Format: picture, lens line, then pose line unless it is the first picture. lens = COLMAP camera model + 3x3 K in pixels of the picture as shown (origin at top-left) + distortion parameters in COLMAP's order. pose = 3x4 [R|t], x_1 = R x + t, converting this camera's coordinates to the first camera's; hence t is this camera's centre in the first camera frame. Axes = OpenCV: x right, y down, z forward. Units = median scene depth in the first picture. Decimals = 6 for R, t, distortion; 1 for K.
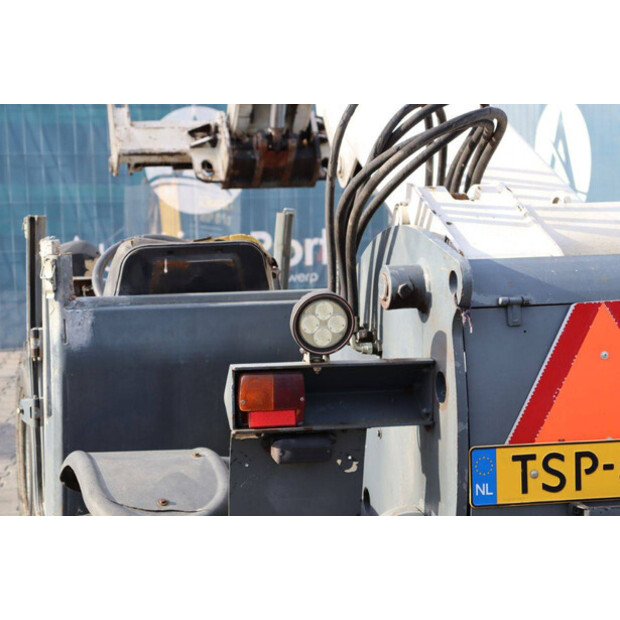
lens RADIAL K [[1452.5, 0, 319.6], [0, 1452.5, 311.0], [0, 0, 1]] dist [0.434449, 0.000000]
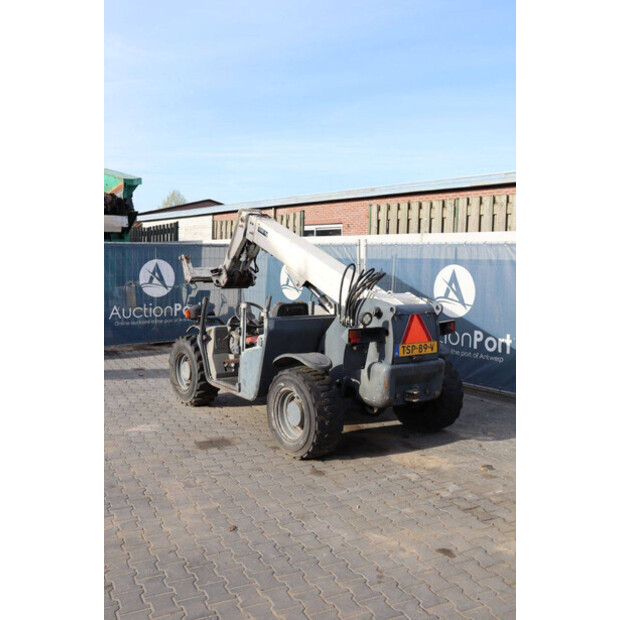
lens RADIAL K [[627.3, 0, 305.1], [0, 627.3, 322.1], [0, 0, 1]] dist [-0.050058, 0.000000]
pose [[0.933694, -0.015646, 0.357730, -0.865046], [0.025433, 0.999419, -0.022670, 0.056650], [-0.357167, 0.030265, 0.933550, -0.766042]]
